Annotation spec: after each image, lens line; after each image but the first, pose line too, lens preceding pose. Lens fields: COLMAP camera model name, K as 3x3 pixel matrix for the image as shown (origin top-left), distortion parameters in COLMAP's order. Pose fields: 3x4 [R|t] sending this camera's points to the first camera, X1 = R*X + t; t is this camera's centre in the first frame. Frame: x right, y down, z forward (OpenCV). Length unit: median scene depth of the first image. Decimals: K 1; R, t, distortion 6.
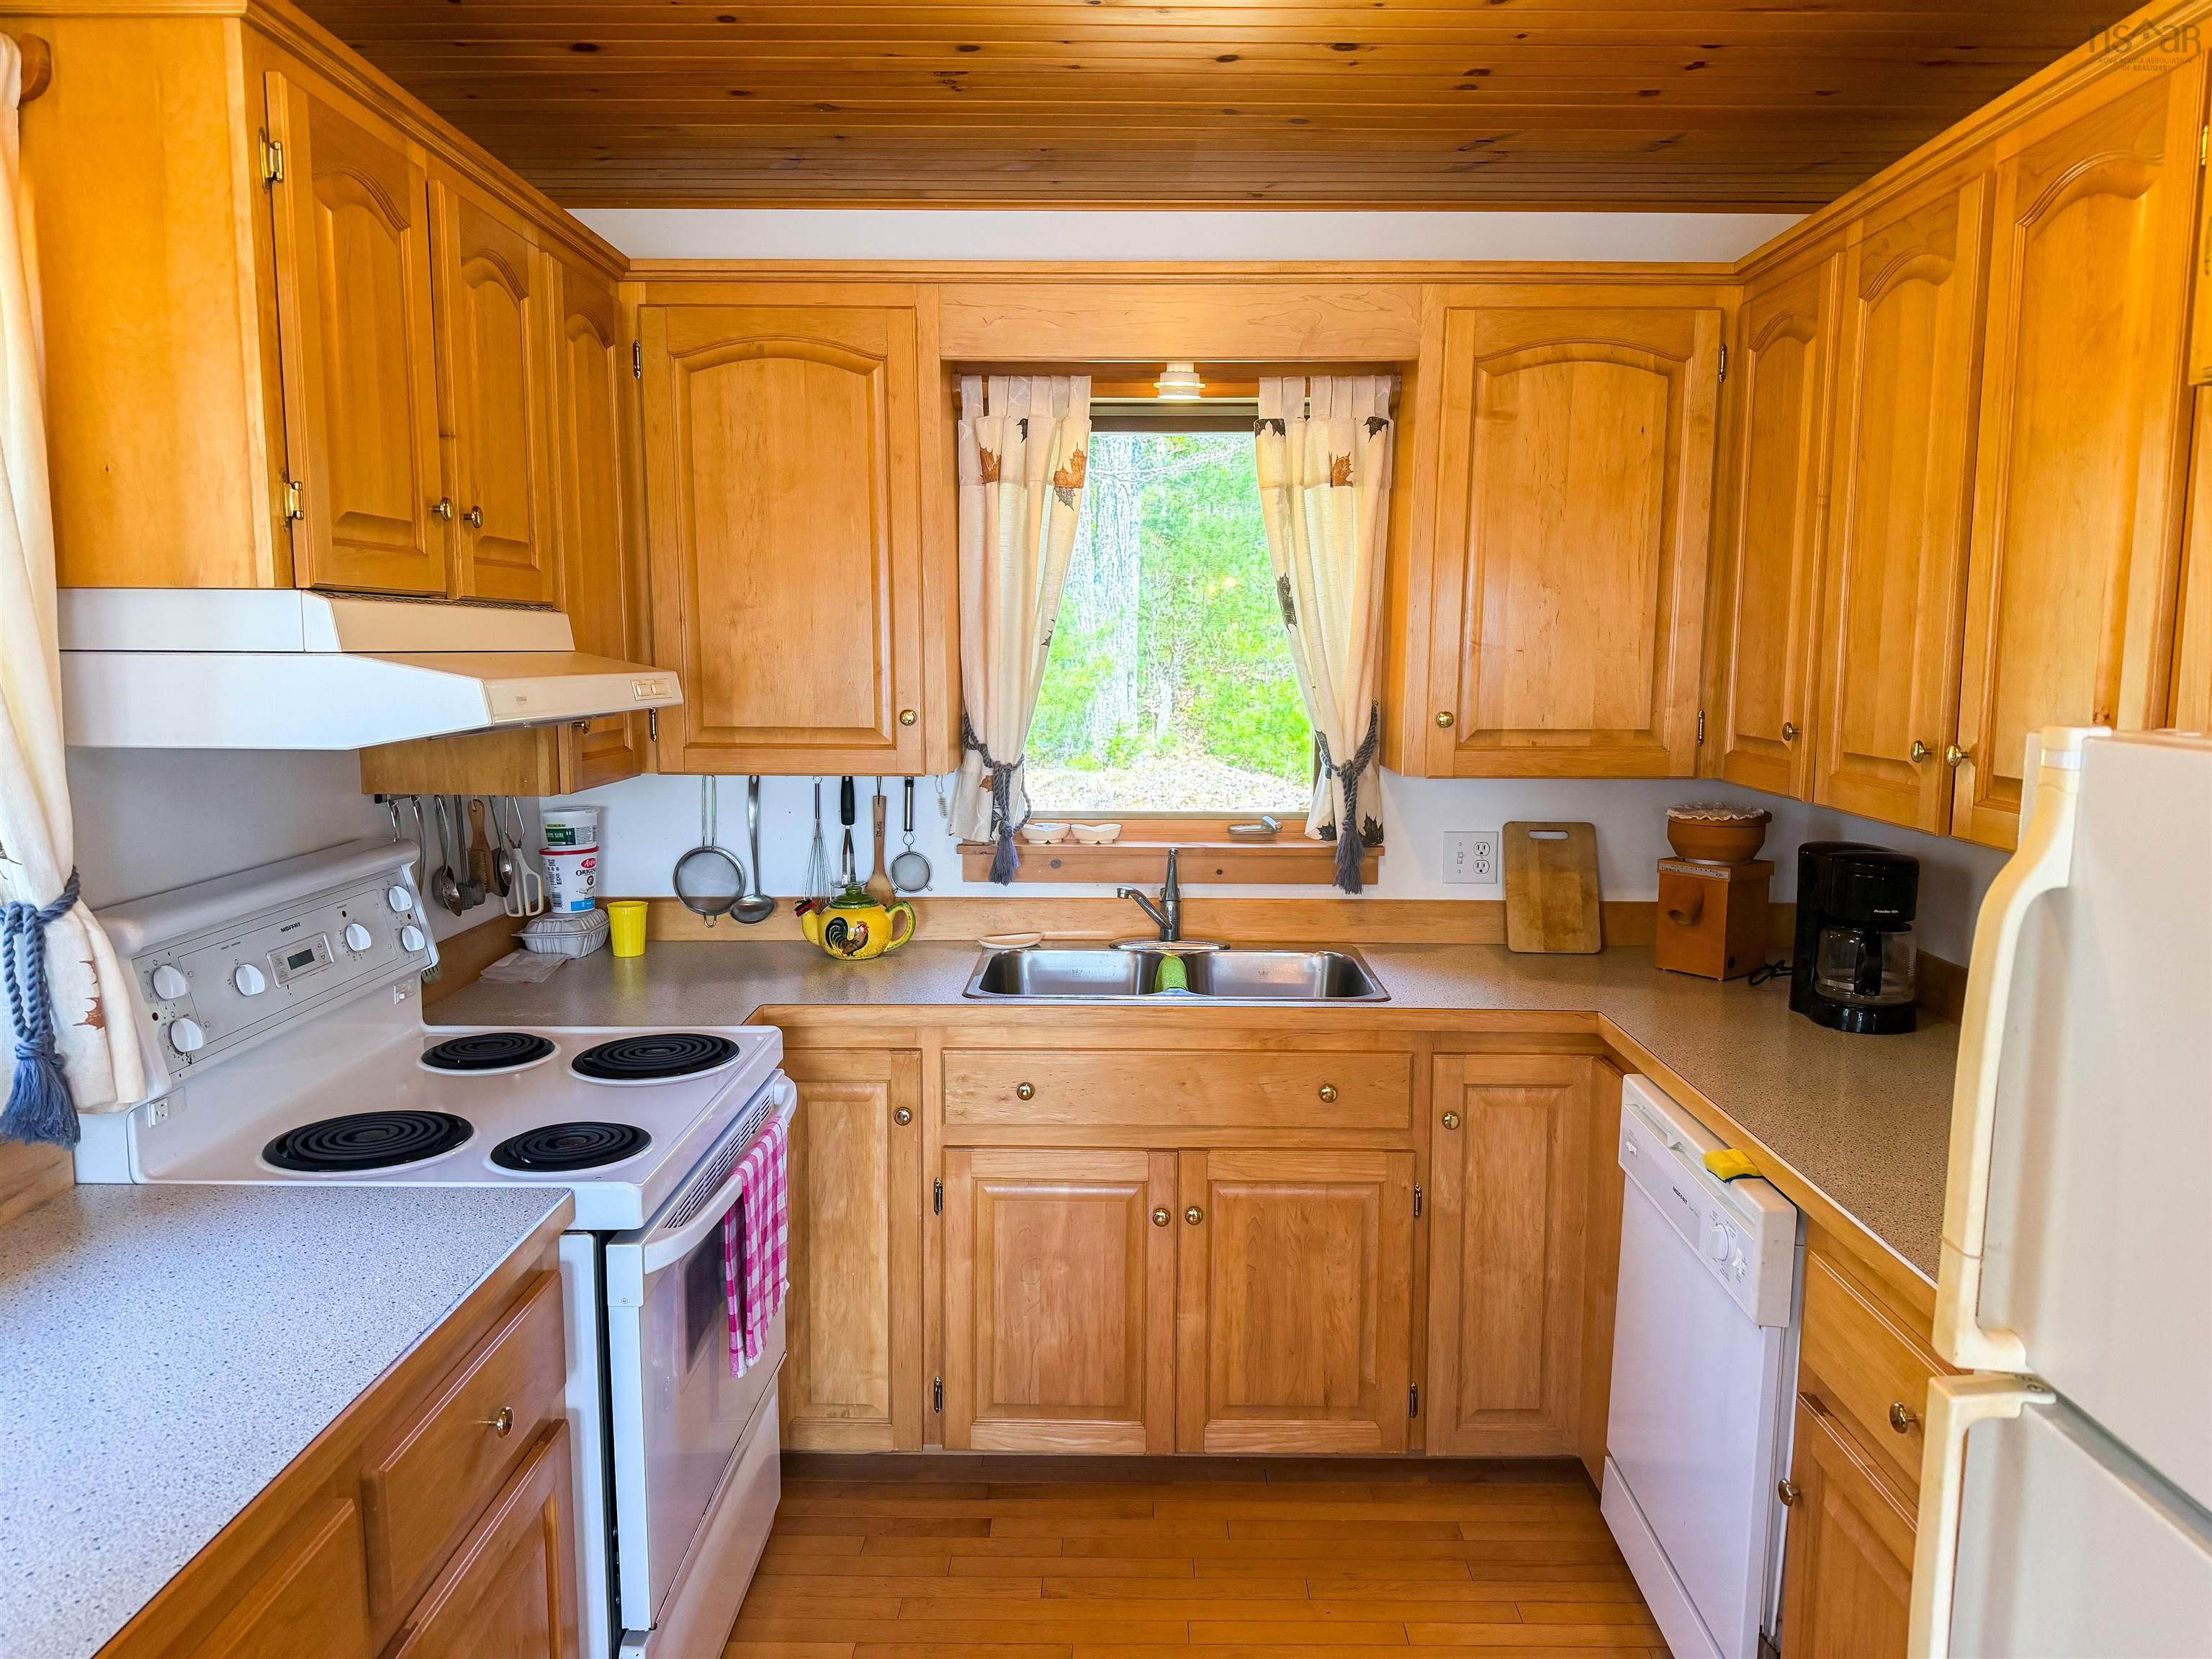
lens RADIAL K [[1550.2, 0, 1111.7], [0, 1550.2, 833.6], [0, 0, 1]] dist [0.108972, -0.149807]
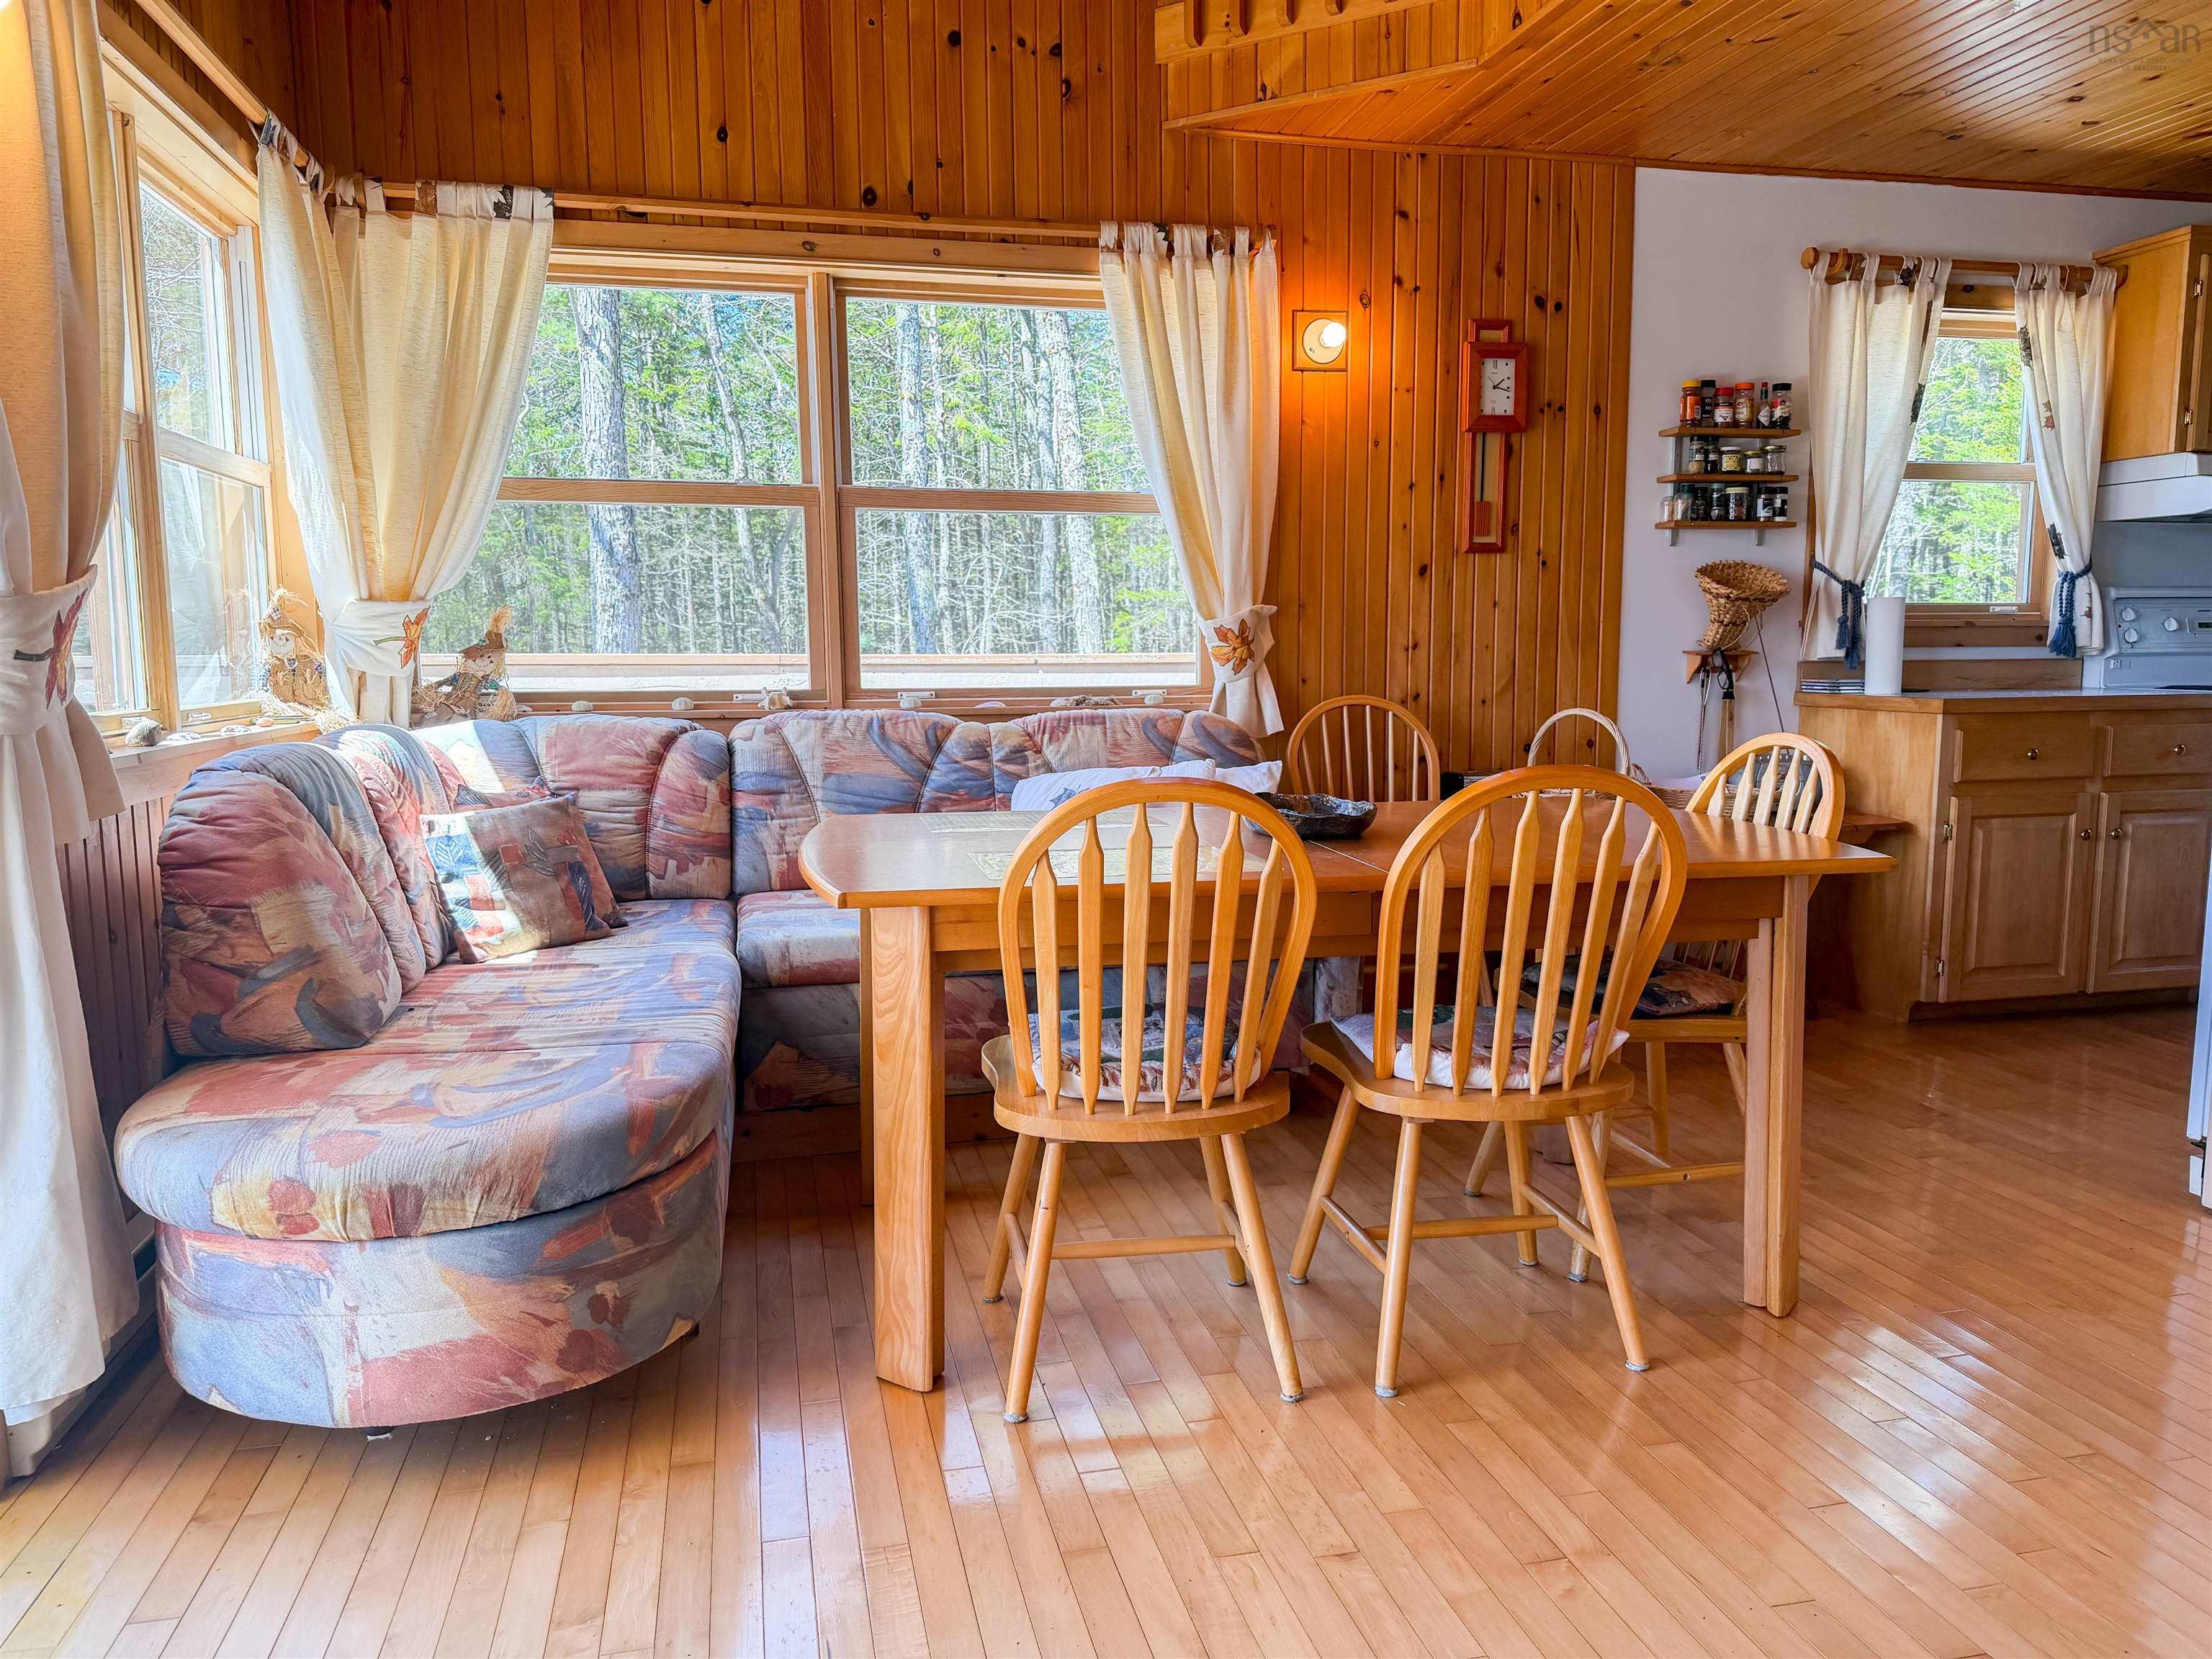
lens RADIAL K [[1546.3, 0, 1106.0], [0, 1546.3, 829.5], [0, 0, 1]] dist [0.057672, -0.075426]
pose [[0.244988, 0.109493, -0.963323, 1.008284], [-0.115154, 0.989855, 0.083223, 0.285103], [0.962663, 0.090542, 0.255111, -0.828748]]
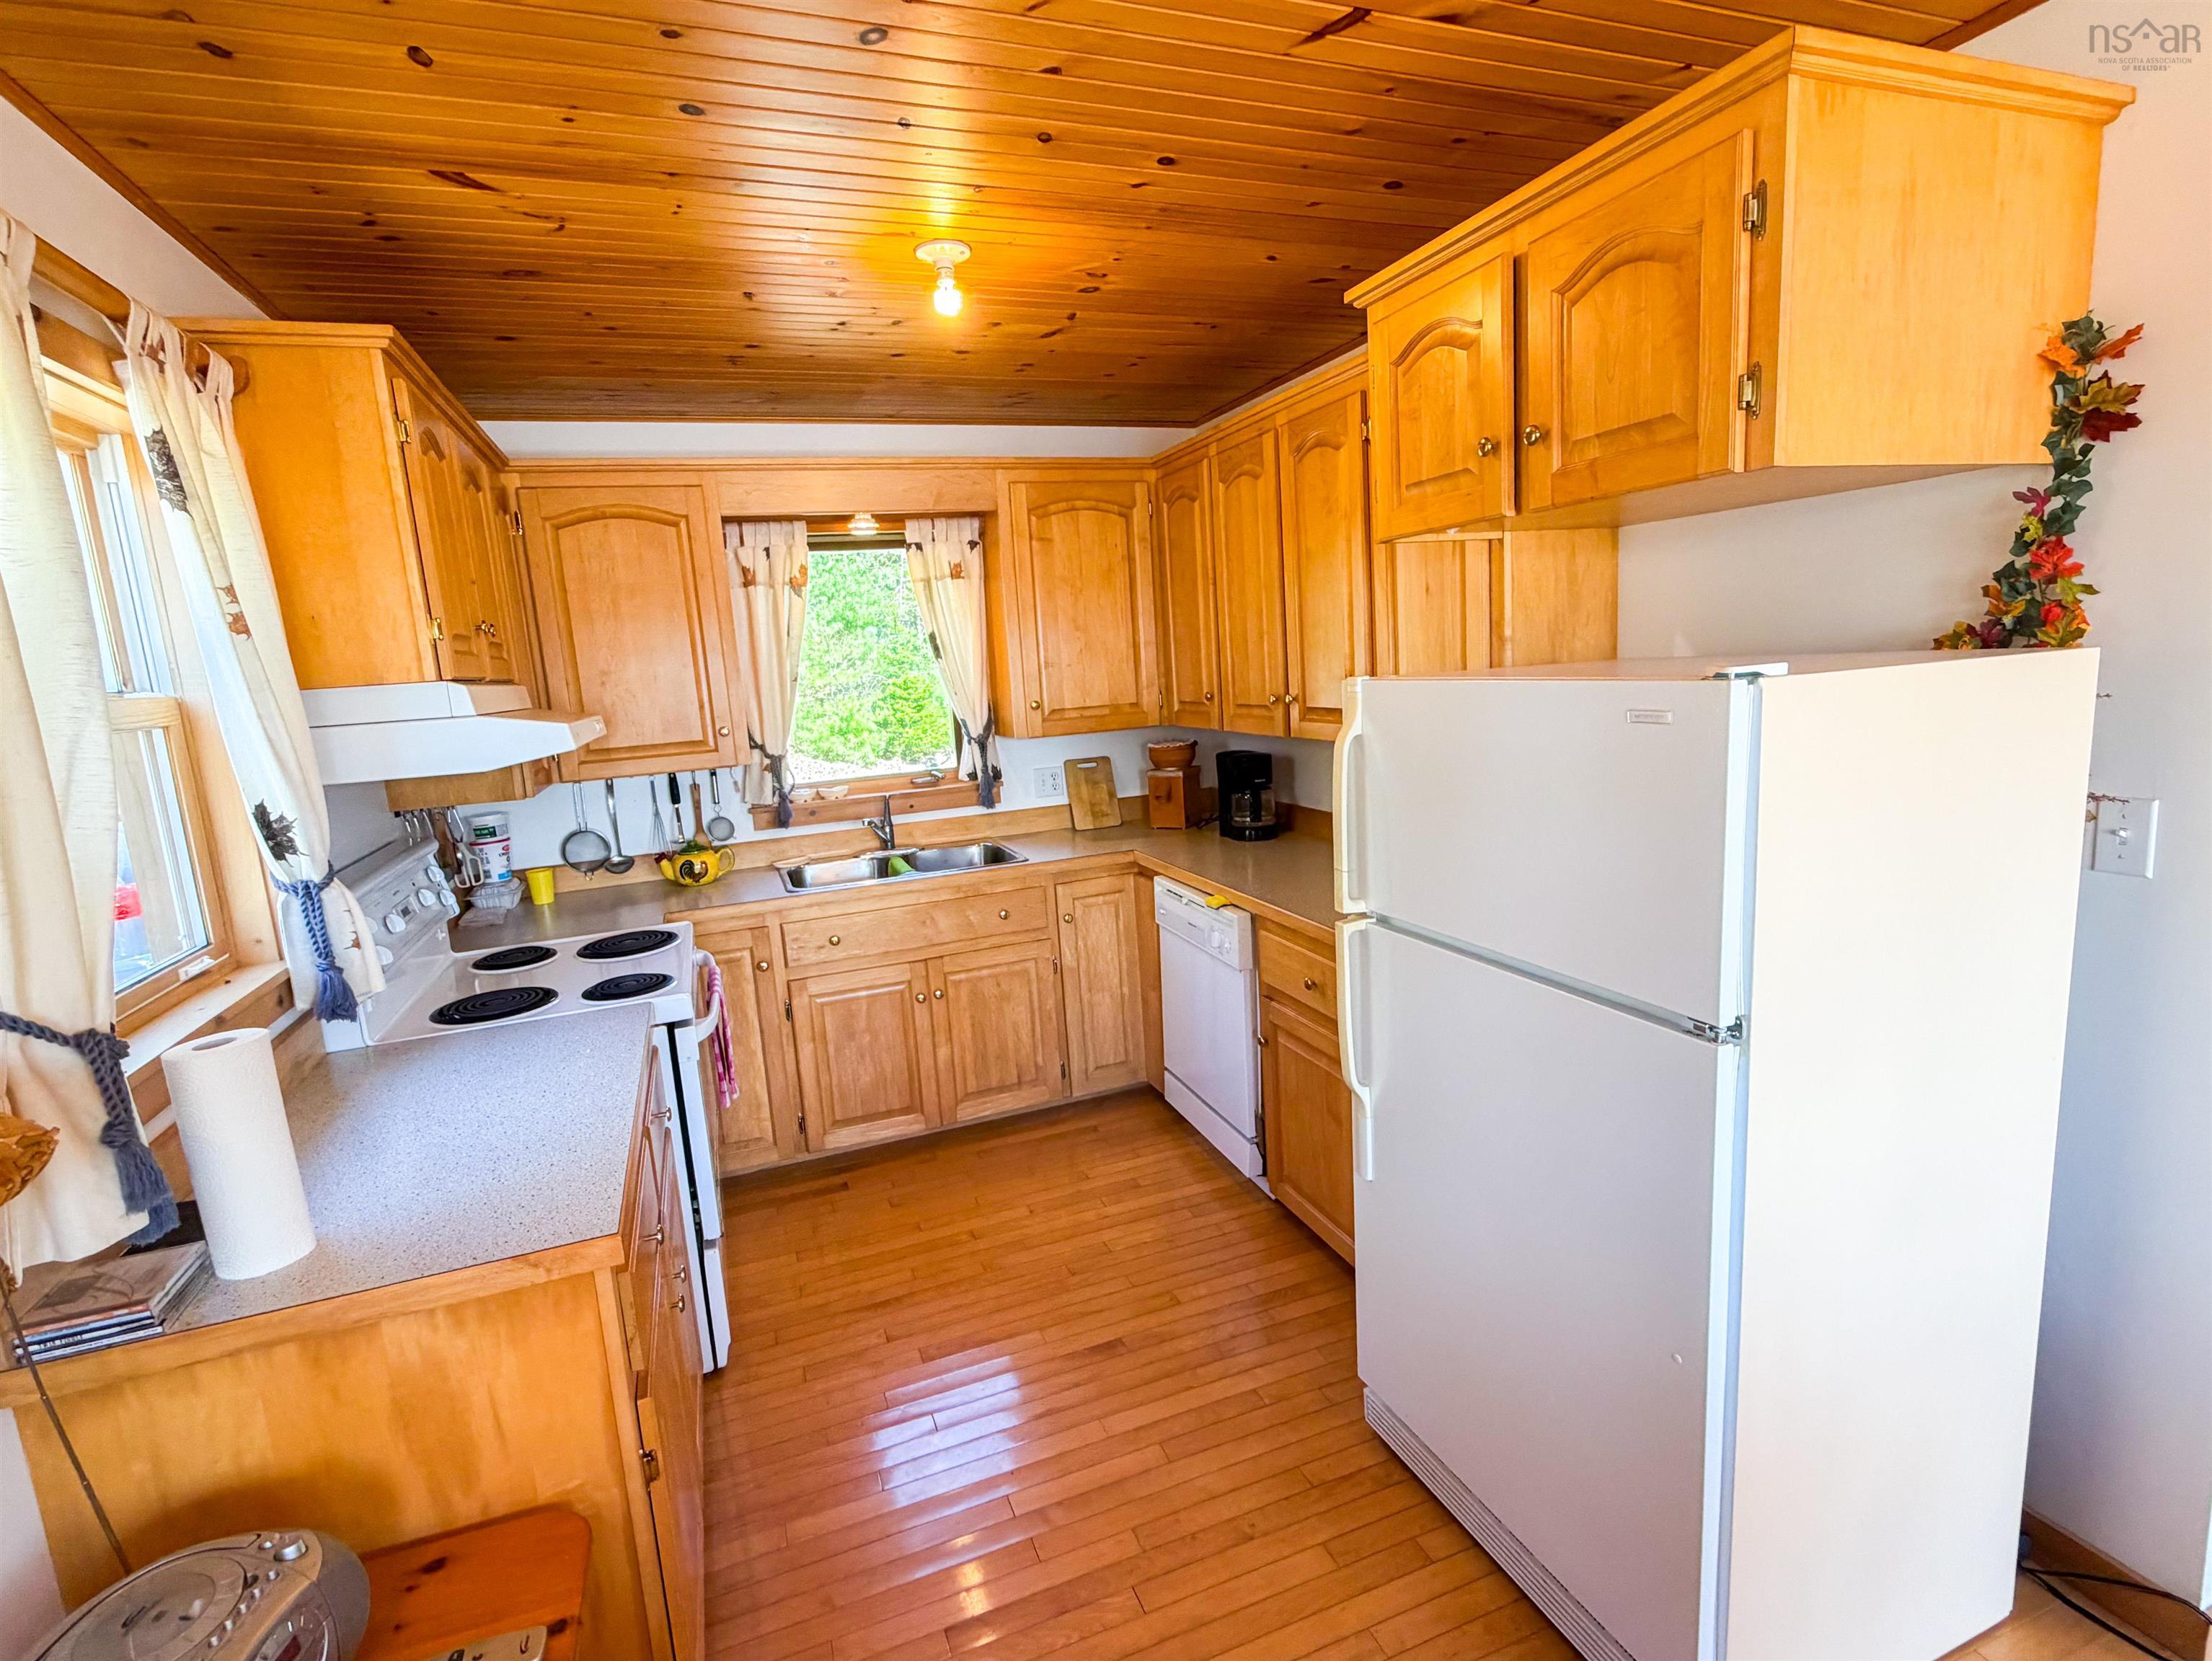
lens RADIAL K [[1078.5, 0, 1099.5], [0, 1078.5, 826.5], [0, 0, 1]] dist [-0.002871, -0.000333]
pose [[0.930202, -0.123414, 0.345677, -0.175950], [0.114940, 0.992353, 0.044993, 0.019641], [-0.348587, -0.002121, 0.937274, -0.217451]]
